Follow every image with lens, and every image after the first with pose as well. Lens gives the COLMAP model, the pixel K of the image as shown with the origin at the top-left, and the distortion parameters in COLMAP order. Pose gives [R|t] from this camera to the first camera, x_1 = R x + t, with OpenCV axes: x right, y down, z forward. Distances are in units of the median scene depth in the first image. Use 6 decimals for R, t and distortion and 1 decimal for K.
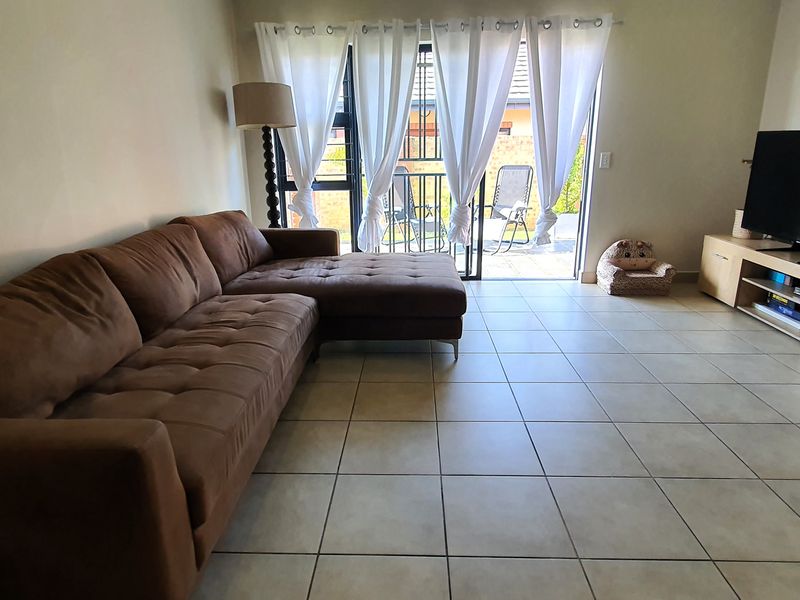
lens RADIAL K [[504.3, 0, 400.0], [0, 504.3, 300.0], [0, 0, 1]] dist [0.002681, 0.002169]
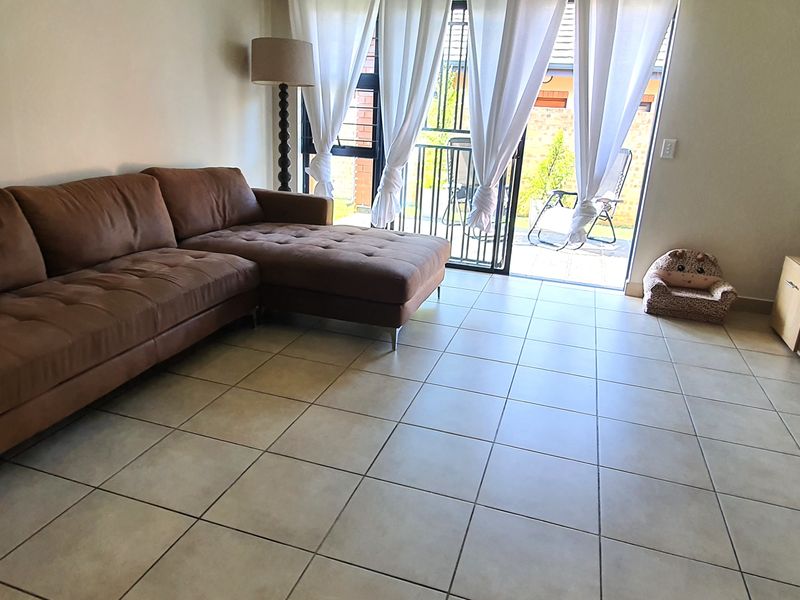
lens RADIAL K [[577.3, 0, 400.0], [0, 577.3, 300.0], [0, 0, 1]] dist [0.002913, -0.000789]
pose [[0.957275, 0.147736, -0.248592, 0.268973], [-0.142450, 0.989024, 0.039226, -0.011393], [0.251659, -0.002138, 0.967814, -0.008708]]
